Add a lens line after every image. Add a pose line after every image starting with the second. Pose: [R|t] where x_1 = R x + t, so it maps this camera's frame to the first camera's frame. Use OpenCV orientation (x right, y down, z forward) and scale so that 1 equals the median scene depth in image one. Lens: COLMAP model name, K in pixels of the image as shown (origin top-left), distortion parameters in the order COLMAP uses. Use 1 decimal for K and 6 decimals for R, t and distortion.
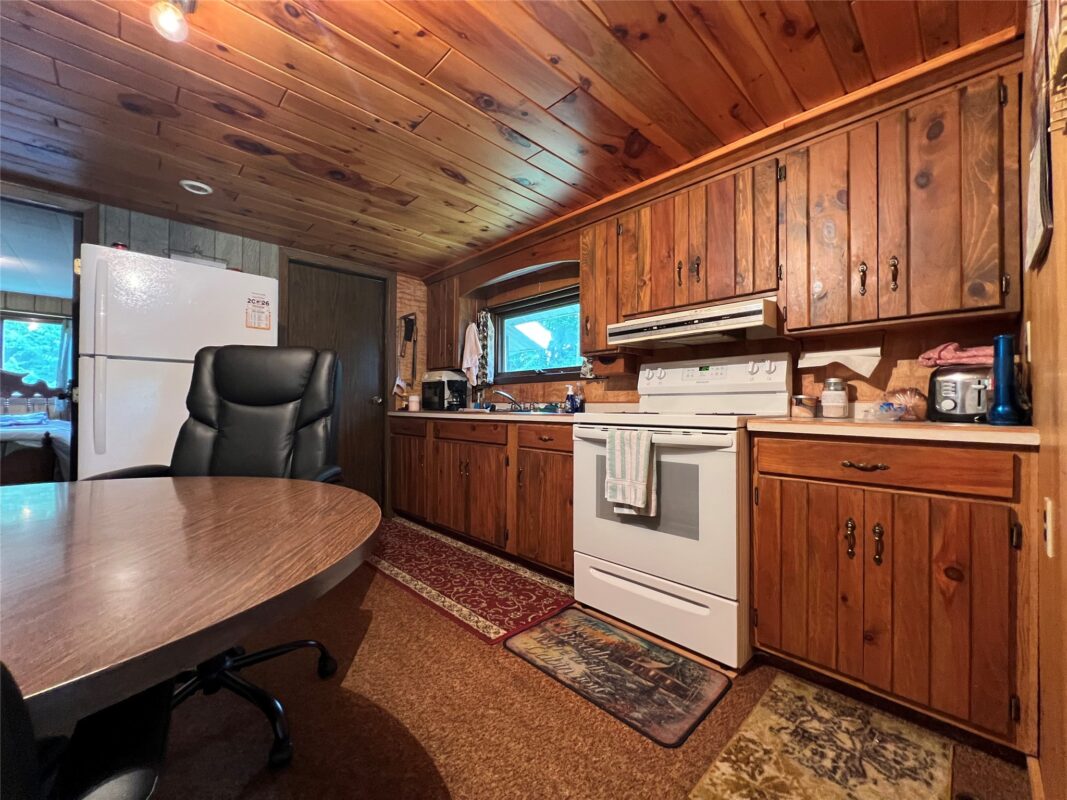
lens RADIAL K [[427.4, 0, 533.6], [0, 427.4, 402.7], [0, 0, 1]] dist [-0.000751, -0.000153]
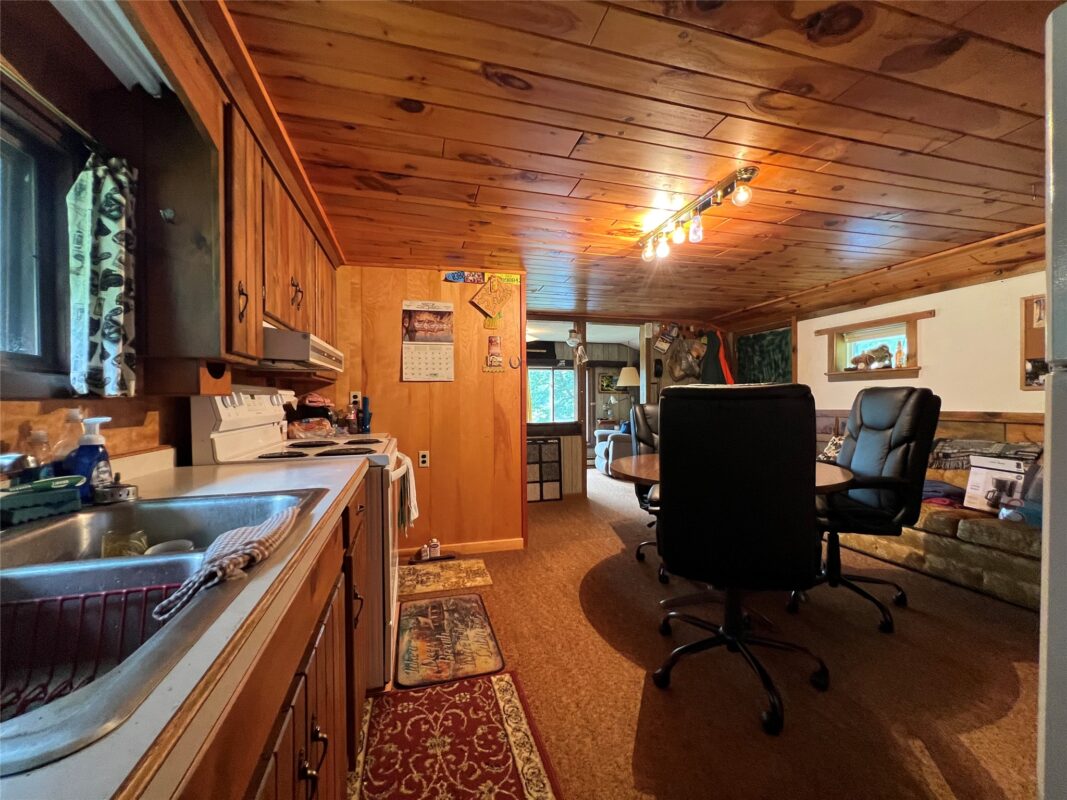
lens RADIAL K [[427.4, 0, 533.6], [0, 427.4, 402.7], [0, 0, 1]] dist [-0.000751, -0.000153]
pose [[-0.881526, -0.000077, 0.472135, -0.545222], [-0.000418, 1.000000, -0.000618, -0.074510], [-0.472135, -0.000742, -0.881526, 1.633787]]
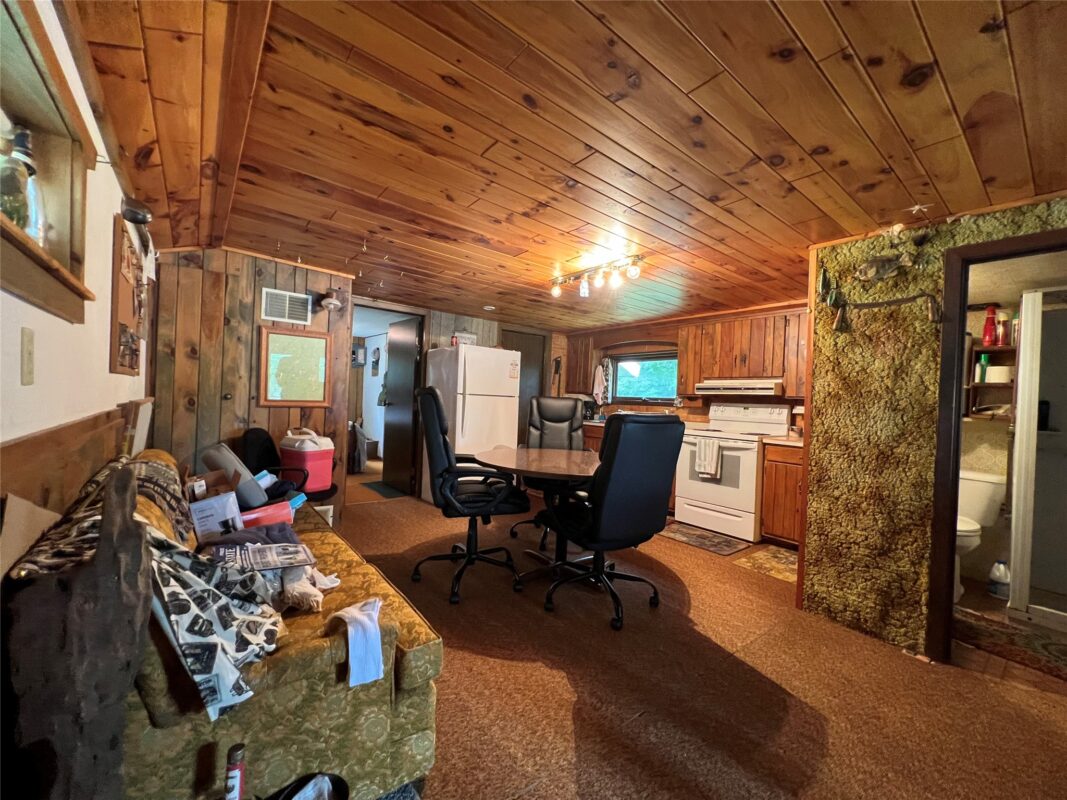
lens RADIAL K [[427.4, 0, 533.6], [0, 427.4, 402.7], [0, 0, 1]] dist [-0.000751, -0.000153]
pose [[0.994413, 0.039723, -0.097804, -0.412641], [-0.038571, 0.999163, 0.013638, -0.106062], [0.098264, -0.009790, 0.995112, -1.134230]]
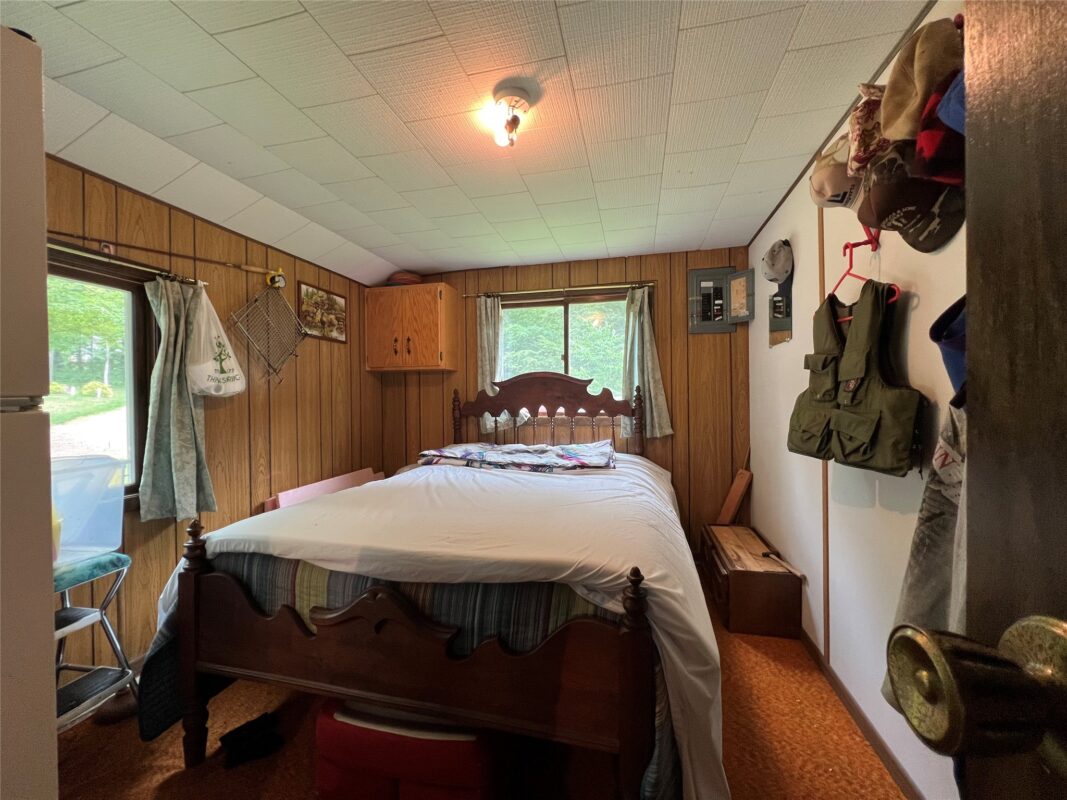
lens RADIAL K [[427.4, 0, 533.6], [0, 427.4, 402.7], [0, 0, 1]] dist [-0.000751, -0.000153]
pose [[0.533014, -0.001366, -0.846105, -1.573593], [0.016322, 0.999829, 0.008668, -0.091985], [0.845949, -0.018430, 0.532945, 1.330339]]
